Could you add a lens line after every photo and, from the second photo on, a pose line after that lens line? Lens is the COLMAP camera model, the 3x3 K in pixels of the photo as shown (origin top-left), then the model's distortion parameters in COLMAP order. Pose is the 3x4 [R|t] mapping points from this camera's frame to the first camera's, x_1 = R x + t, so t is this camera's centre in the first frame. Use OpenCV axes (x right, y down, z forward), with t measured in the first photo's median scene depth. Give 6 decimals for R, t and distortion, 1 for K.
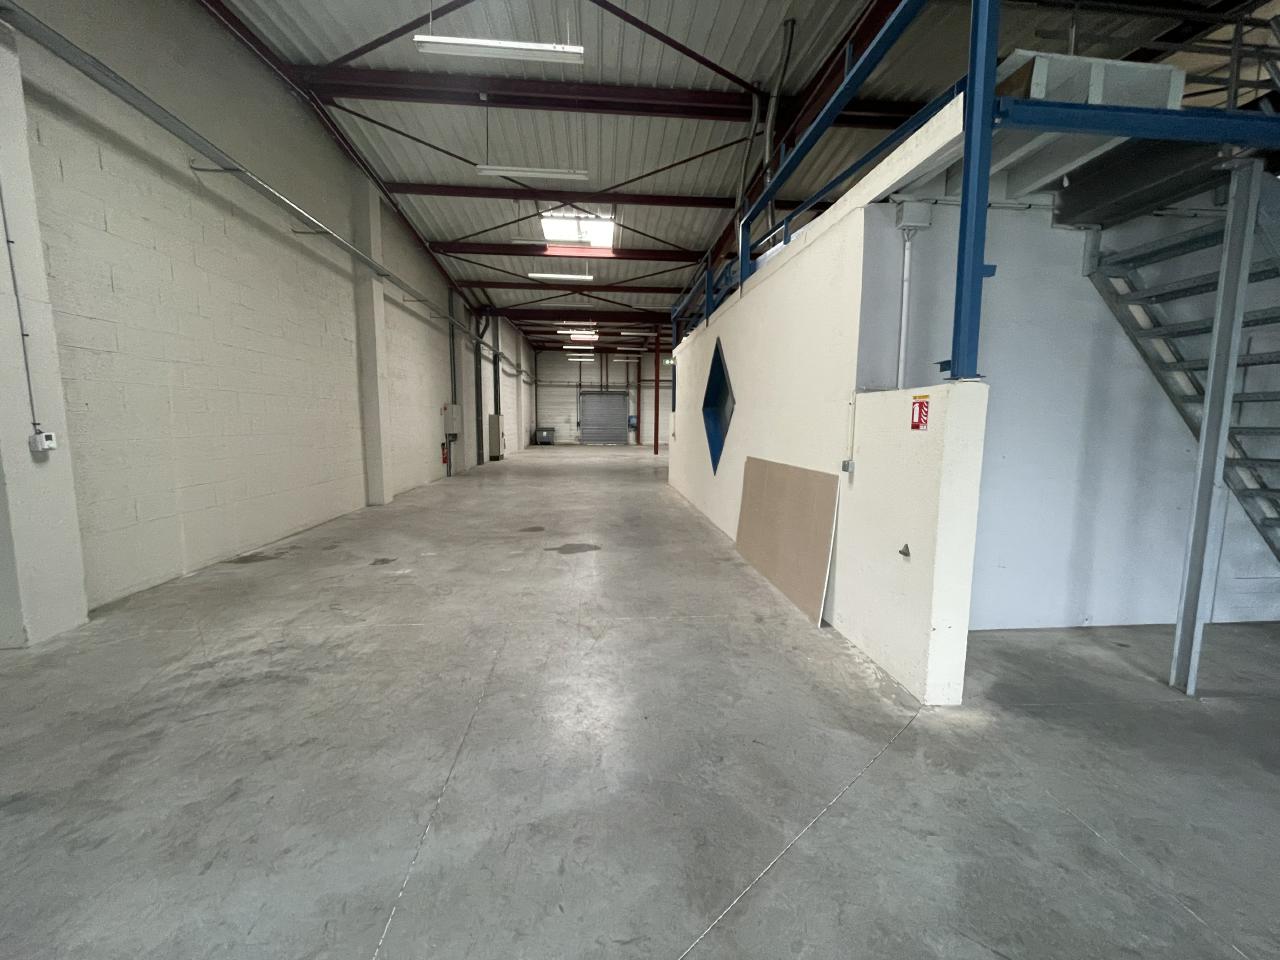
lens RADIAL K [[516.2, 0, 640.5], [0, 516.2, 478.4], [0, 0, 1]] dist [-0.011551, 0.000840]
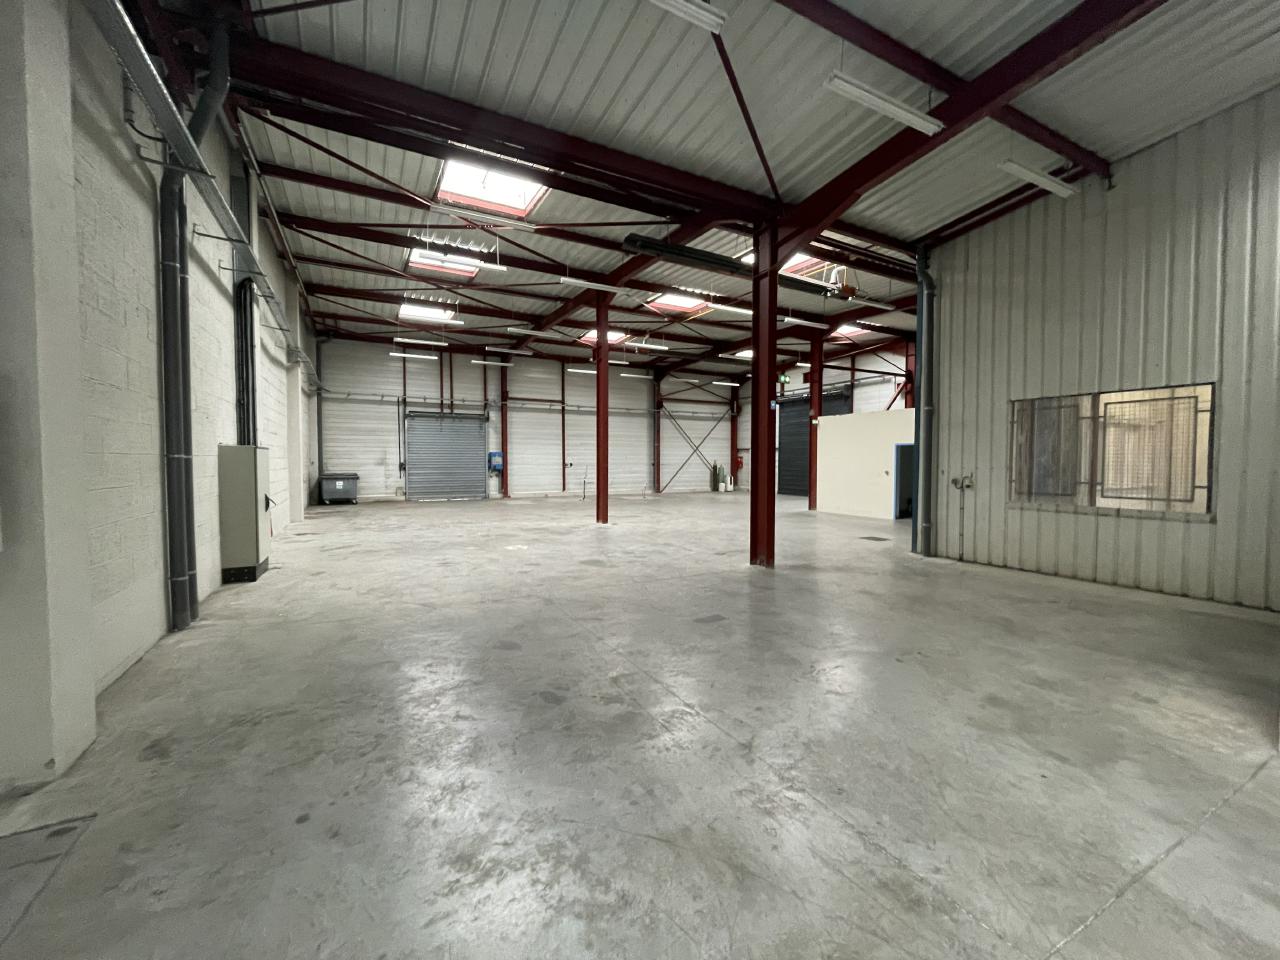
lens RADIAL K [[516.2, 0, 639.3], [0, 516.2, 477.8], [0, 0, 1]] dist [-0.011551, 0.000840]
pose [[0.917846, -0.018357, 0.396512, -0.105102], [0.048256, 0.996681, -0.065559, -0.040739], [-0.393992, 0.079307, 0.915686, 0.353983]]
